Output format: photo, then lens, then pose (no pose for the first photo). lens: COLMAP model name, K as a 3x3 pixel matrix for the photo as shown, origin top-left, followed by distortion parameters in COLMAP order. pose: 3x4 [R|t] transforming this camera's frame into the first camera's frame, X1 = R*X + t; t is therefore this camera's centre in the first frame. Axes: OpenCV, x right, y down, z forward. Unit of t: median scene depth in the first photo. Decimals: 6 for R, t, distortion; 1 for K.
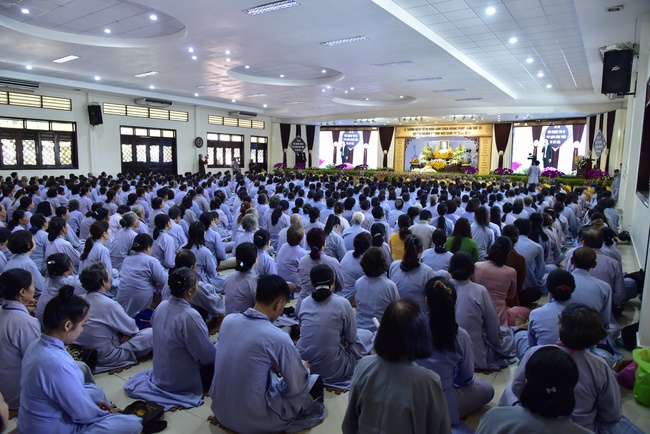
lens RADIAL K [[436.8, 0, 328.1], [0, 436.8, 211.4], [0, 0, 1]] dist [-0.046783, -0.013622]
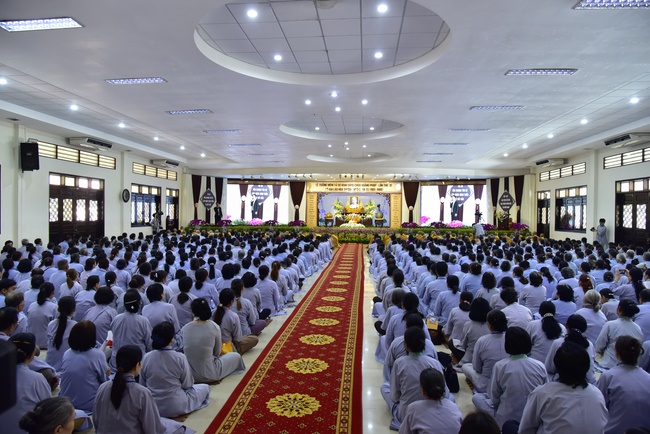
lens RADIAL K [[436.8, 0, 328.0], [0, 436.8, 215.6], [0, 0, 1]] dist [-0.046783, -0.013622]
pose [[0.879244, -0.007574, 0.476311, -0.321317], [0.057810, 0.994180, -0.090906, -0.025911], [-0.472850, 0.107465, 0.874565, 0.119567]]
